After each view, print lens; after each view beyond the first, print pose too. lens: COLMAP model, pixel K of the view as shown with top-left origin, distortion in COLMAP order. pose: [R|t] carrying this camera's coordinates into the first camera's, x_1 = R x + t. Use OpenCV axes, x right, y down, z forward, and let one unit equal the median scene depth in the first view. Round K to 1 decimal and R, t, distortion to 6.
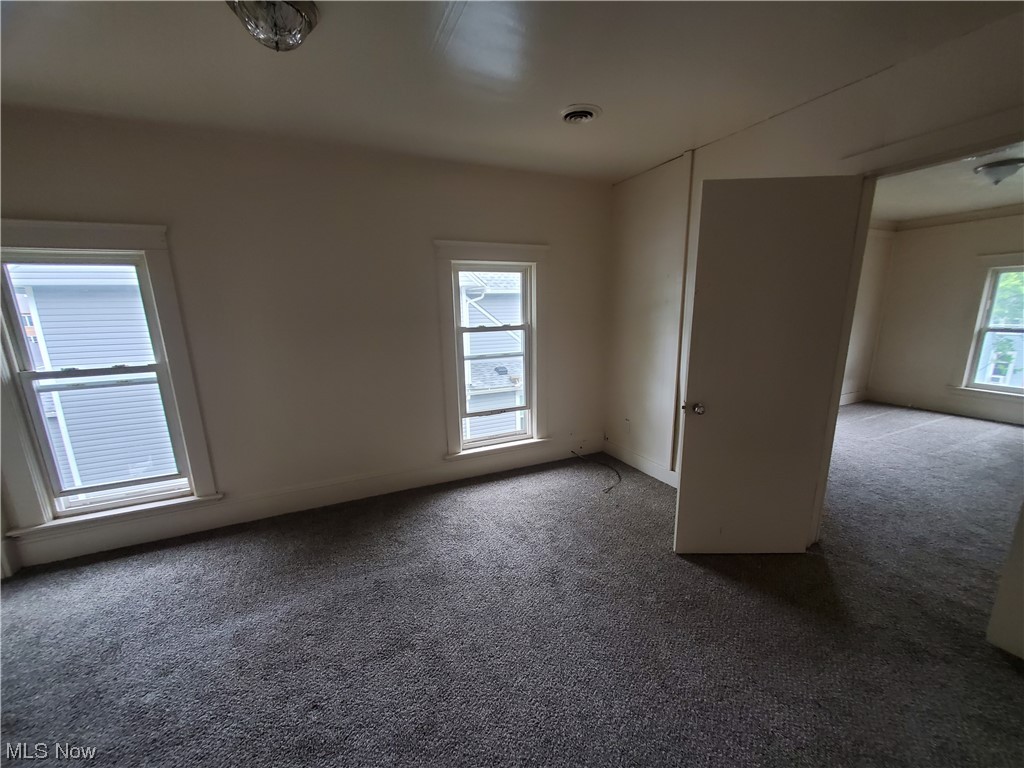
lens RADIAL K [[406.5, 0, 515.6], [0, 406.5, 399.1], [0, 0, 1]] dist [-0.008472, 0.004134]
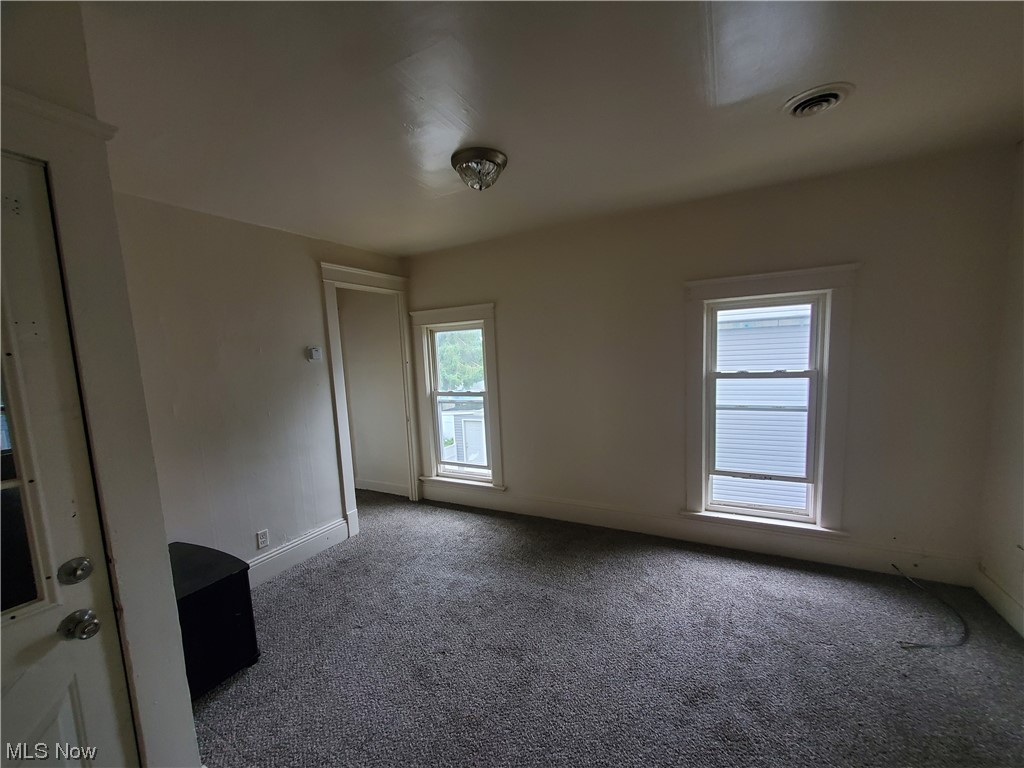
lens RADIAL K [[406.5, 0, 515.6], [0, 406.5, 399.1], [0, 0, 1]] dist [-0.008472, 0.004134]
pose [[0.603479, 0.083828, -0.792960, 0.335801], [-0.140597, 0.990064, -0.002336, -0.059727], [0.784886, 0.112897, 0.609269, 0.131972]]
